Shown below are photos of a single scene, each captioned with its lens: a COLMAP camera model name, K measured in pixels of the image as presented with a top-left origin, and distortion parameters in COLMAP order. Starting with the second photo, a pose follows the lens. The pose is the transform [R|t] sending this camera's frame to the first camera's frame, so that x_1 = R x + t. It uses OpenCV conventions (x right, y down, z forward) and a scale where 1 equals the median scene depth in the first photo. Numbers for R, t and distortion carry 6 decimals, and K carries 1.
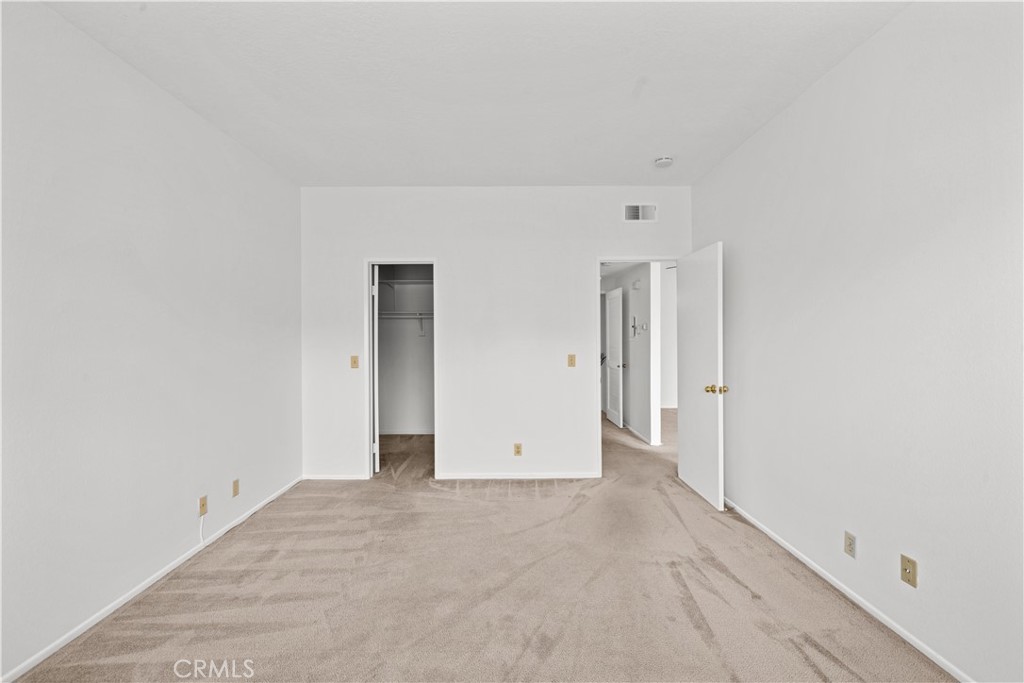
lens RADIAL K [[409.2, 0, 515.1], [0, 409.2, 342.1], [0, 0, 1]] dist [-0.004512, 0.001009]
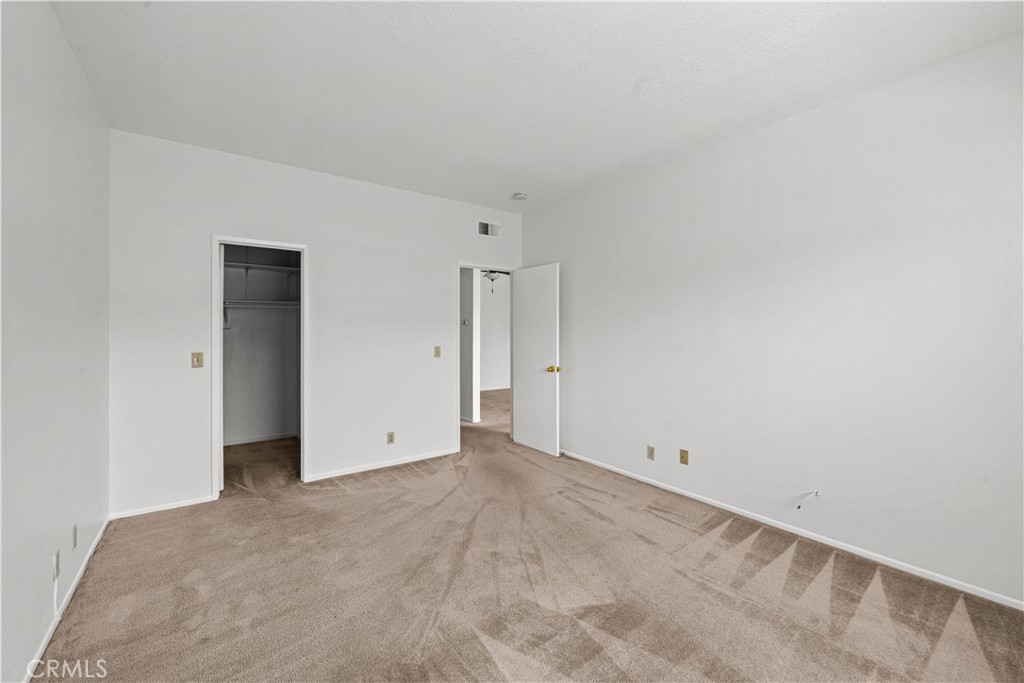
lens RADIAL K [[409.2, 0, 504.7], [0, 409.2, 334.9], [0, 0, 1]] dist [-0.004512, 0.001009]
pose [[0.814830, -0.000368, 0.579700, -0.409250], [0.002263, 0.999994, -0.002547, 0.002640], [-0.579696, 0.003387, 0.814826, -0.026683]]
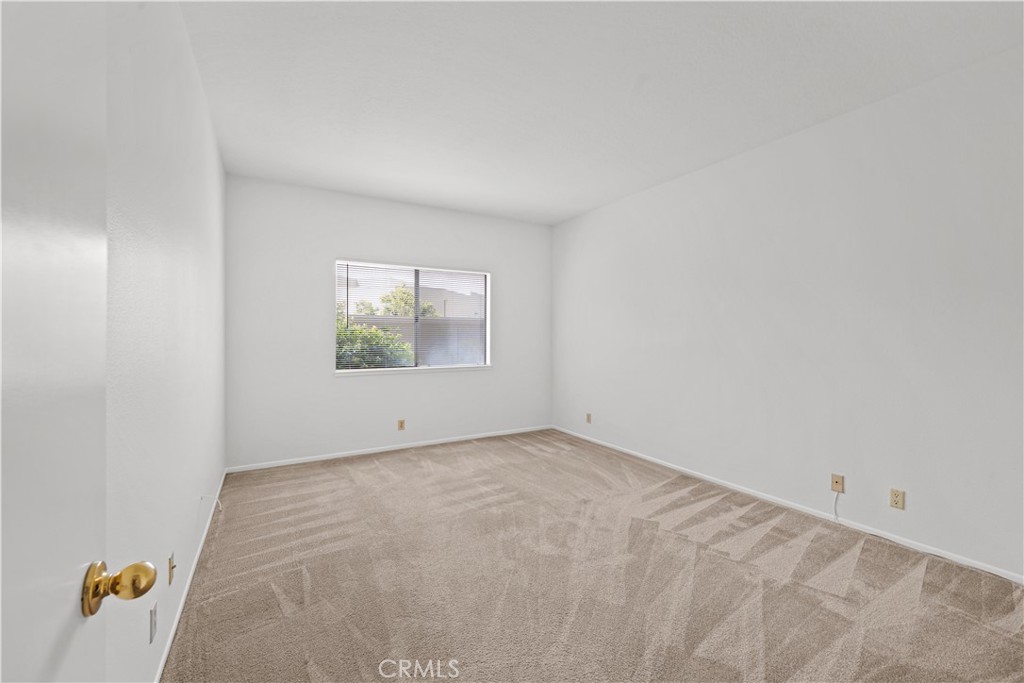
lens RADIAL K [[409.2, 0, 510.0], [0, 409.2, 334.7], [0, 0, 1]] dist [-0.004512, 0.001009]
pose [[-0.869065, 0.005188, -0.494671, 0.381209], [0.000403, 0.999952, 0.009780, 0.003081], [0.494698, 0.008300, -0.869025, 1.139324]]
